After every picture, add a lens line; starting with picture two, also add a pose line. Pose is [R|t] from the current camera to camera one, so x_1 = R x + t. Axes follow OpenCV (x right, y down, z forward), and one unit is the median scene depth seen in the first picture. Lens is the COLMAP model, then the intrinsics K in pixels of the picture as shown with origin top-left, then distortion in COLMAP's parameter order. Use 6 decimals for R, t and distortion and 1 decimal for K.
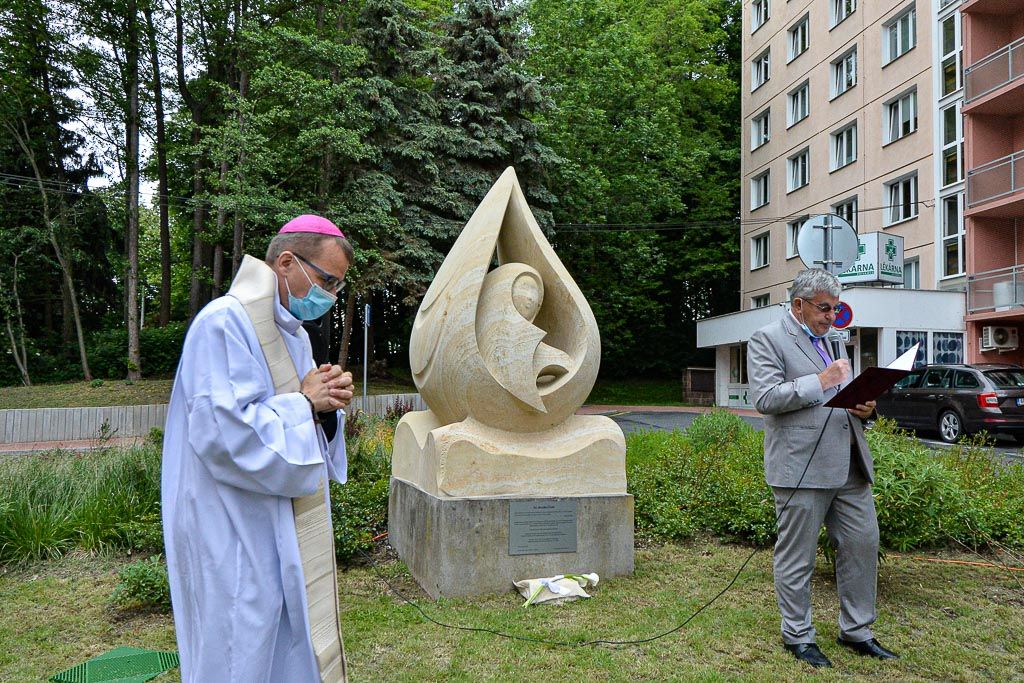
lens RADIAL K [[845.2, 0, 512.0], [0, 845.2, 341.5], [0, 0, 1]] dist [0.010995, 0.002952]
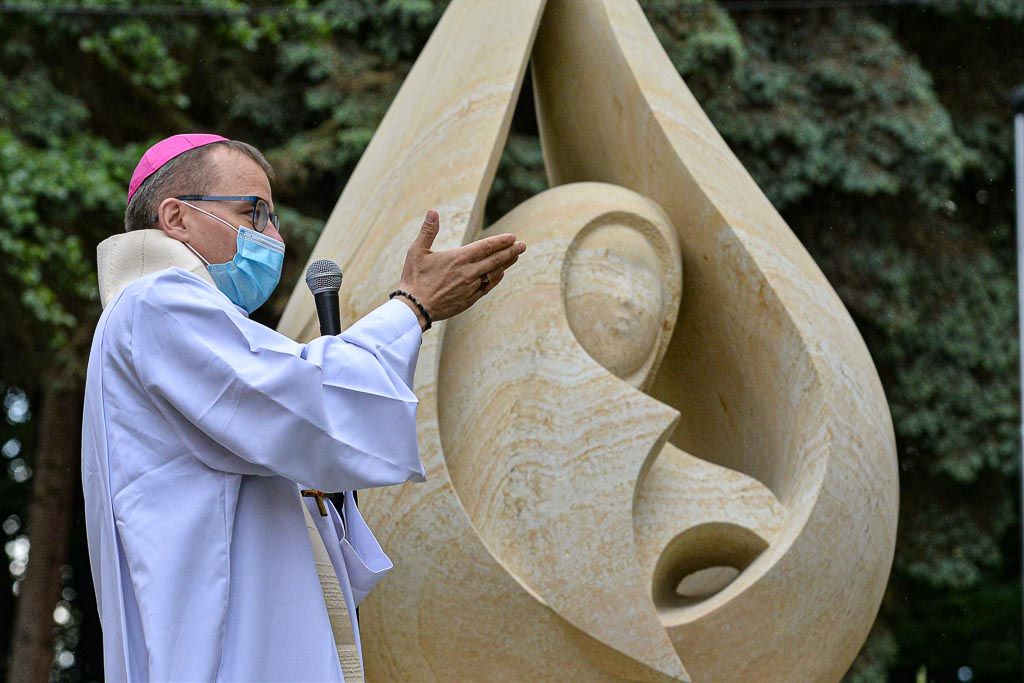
lens RADIAL K [[5988.7, 0, 512.0], [0, 5988.7, 341.5], [0, 0, 1]] dist [0.112912, -4.932192]
pose [[0.992417, -0.046132, -0.113933, 0.216099], [0.038466, 0.996903, -0.068595, 0.103222], [0.116744, 0.063693, 0.991118, -1.056571]]
